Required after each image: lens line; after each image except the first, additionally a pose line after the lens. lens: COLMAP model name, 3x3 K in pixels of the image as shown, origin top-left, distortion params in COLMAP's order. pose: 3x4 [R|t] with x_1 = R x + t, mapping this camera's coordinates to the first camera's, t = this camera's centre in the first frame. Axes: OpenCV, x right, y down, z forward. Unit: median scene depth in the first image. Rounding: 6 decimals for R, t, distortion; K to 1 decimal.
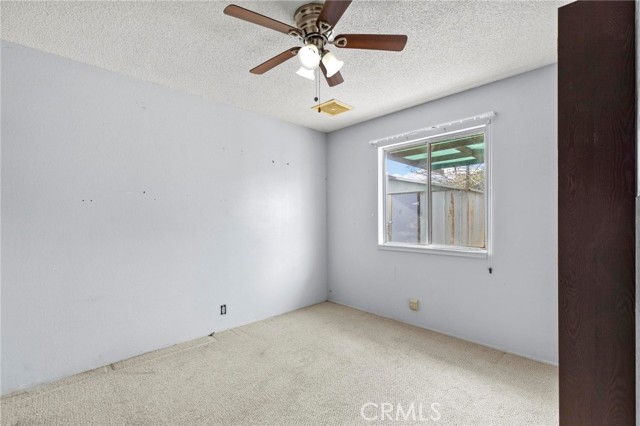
lens RADIAL K [[290.2, 0, 321.9], [0, 290.2, 213.9], [0, 0, 1]] dist [0.010478, -0.000476]
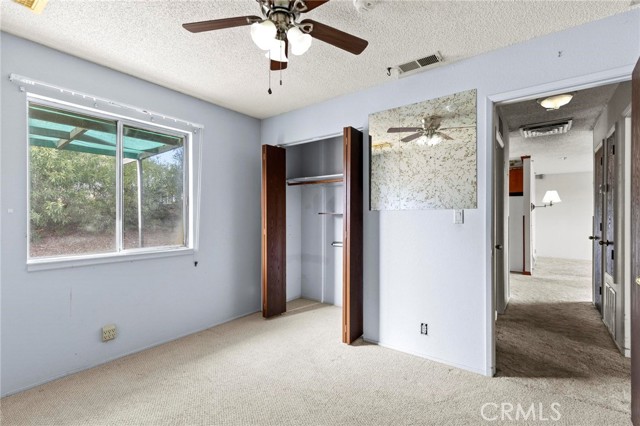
lens RADIAL K [[290.2, 0, 321.9], [0, 290.2, 213.9], [0, 0, 1]] dist [0.010478, -0.000476]
pose [[-0.150312, 0.014770, 0.988528, -0.544774], [-0.014071, 0.999755, -0.017078, 0.011857], [-0.988538, -0.016477, -0.150068, 0.613548]]
